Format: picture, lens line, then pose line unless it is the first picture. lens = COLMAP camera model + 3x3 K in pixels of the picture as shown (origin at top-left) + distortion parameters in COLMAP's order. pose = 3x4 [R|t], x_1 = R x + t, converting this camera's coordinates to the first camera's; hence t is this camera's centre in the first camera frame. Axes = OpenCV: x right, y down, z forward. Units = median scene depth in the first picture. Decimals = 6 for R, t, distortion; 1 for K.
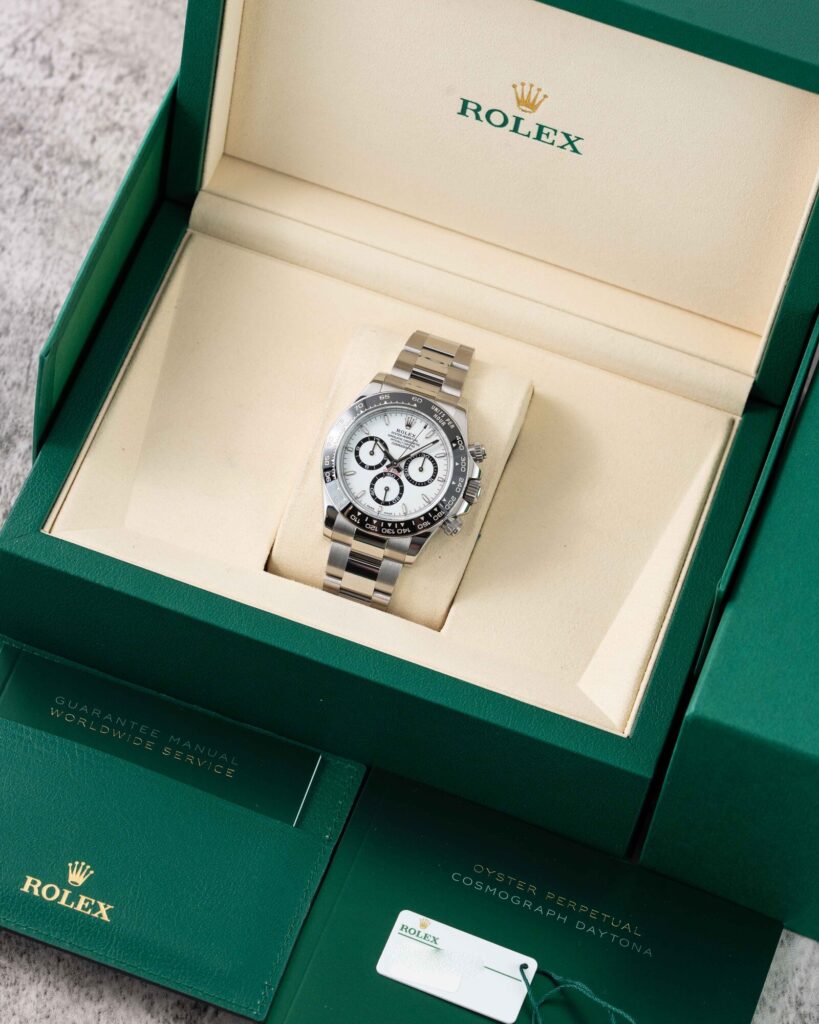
lens RADIAL K [[4581.0, 0, 409.1], [0, 4581.0, 511.6], [0, 0, 1]] dist [0.019024, 0.000000]
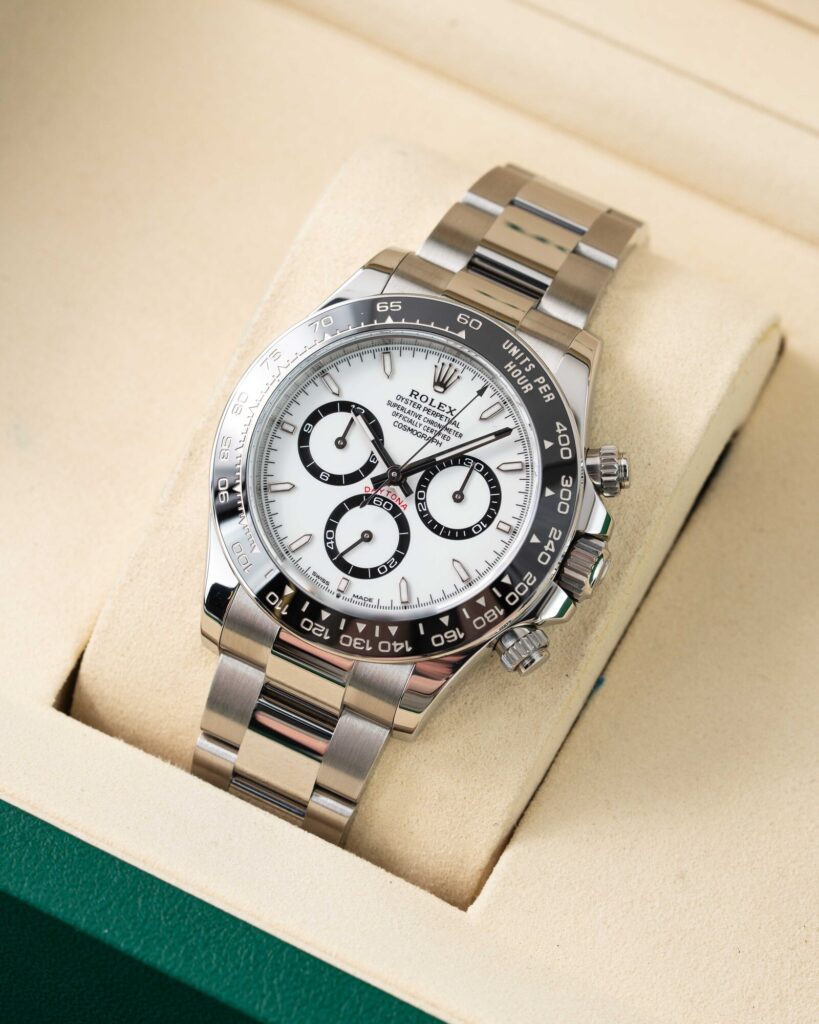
lens RADIAL K [[4581.0, 0, 407.2], [0, 4581.0, 511.3], [0, 0, 1]] dist [0.019024, 0.000000]
pose [[0.987972, 0.107144, -0.111500, 0.042337], [-0.110610, 0.993540, -0.025363, 0.002527], [0.108062, 0.037391, 0.993441, 0.606484]]
